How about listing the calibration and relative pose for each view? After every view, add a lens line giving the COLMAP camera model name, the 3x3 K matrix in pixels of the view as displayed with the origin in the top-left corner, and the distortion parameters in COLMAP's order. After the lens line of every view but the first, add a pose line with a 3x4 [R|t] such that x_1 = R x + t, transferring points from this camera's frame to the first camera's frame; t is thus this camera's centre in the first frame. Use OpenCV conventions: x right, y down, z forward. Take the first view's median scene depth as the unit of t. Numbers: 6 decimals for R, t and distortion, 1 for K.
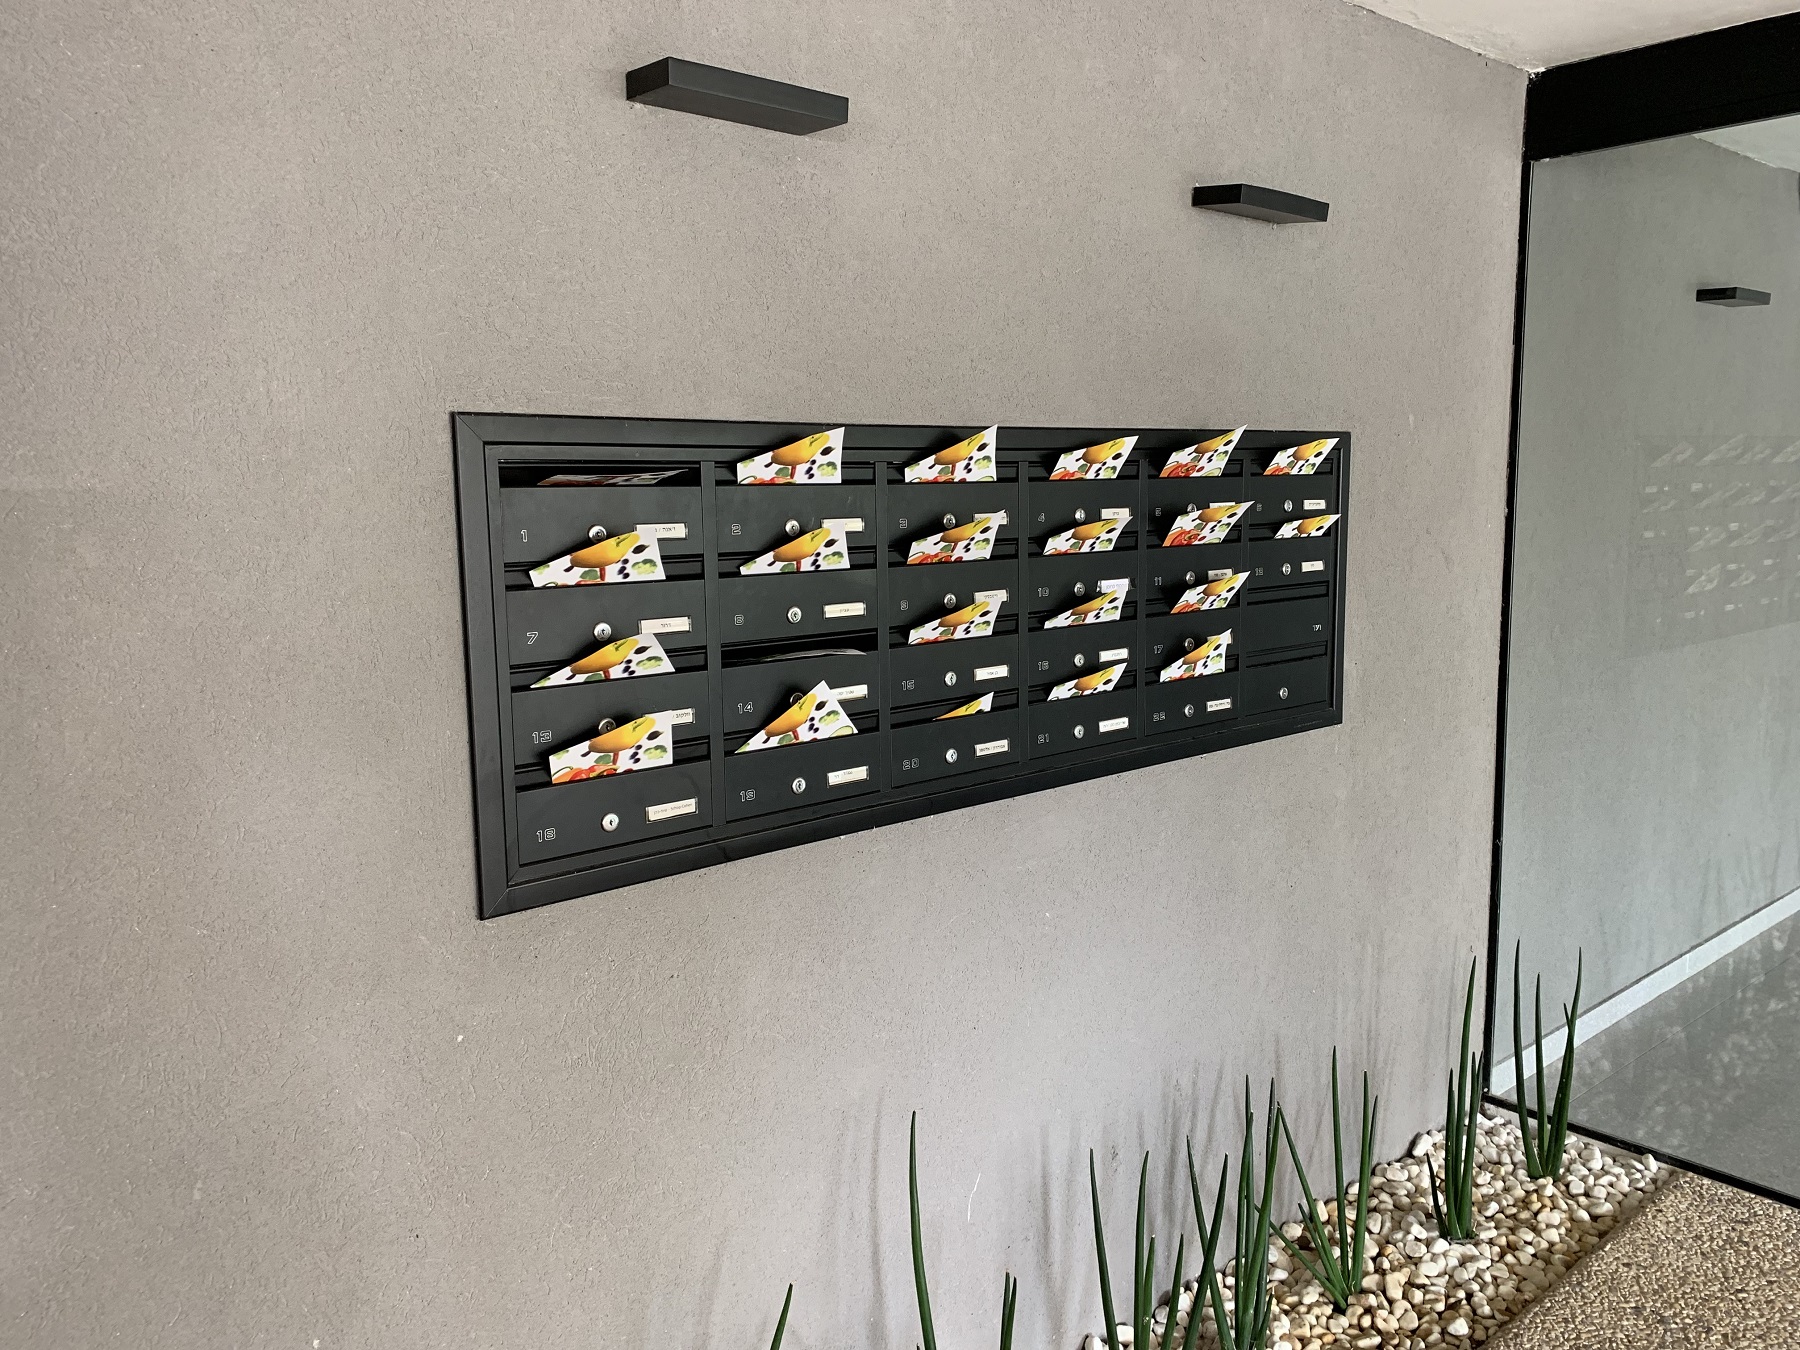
lens RADIAL K [[1361.8, 0, 906.1], [0, 1361.8, 675.0], [0, 0, 1]] dist [0.028432, -0.030181]
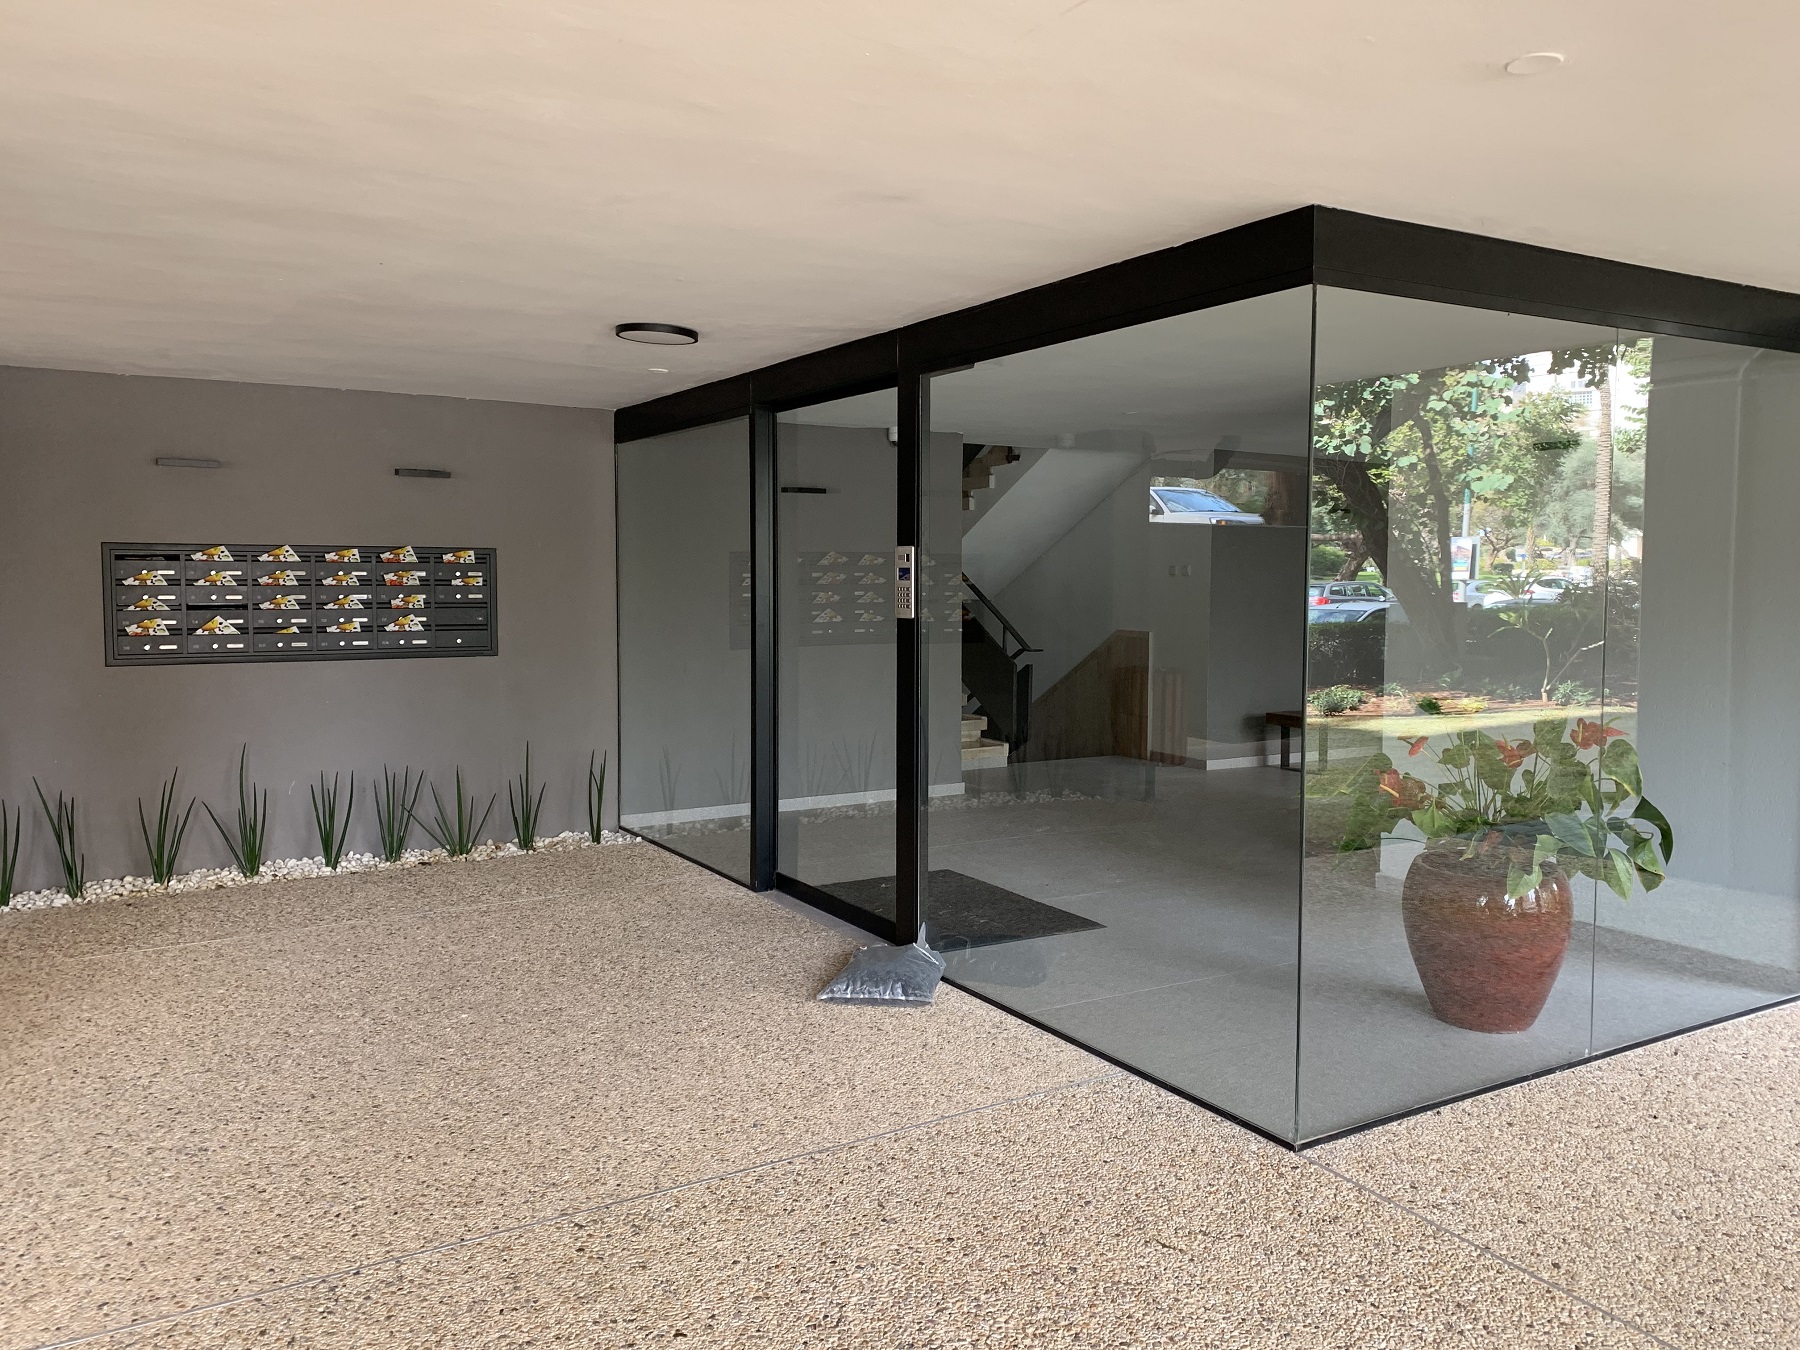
lens RADIAL K [[1361.8, 0, 894.8], [0, 1361.8, 670.8], [0, 0, 1]] dist [0.028432, -0.030181]
pose [[0.984914, 0.019031, -0.171993, 2.081902], [-0.033252, 0.996225, -0.080183, 0.340539], [0.169817, 0.084692, 0.981830, -1.995457]]
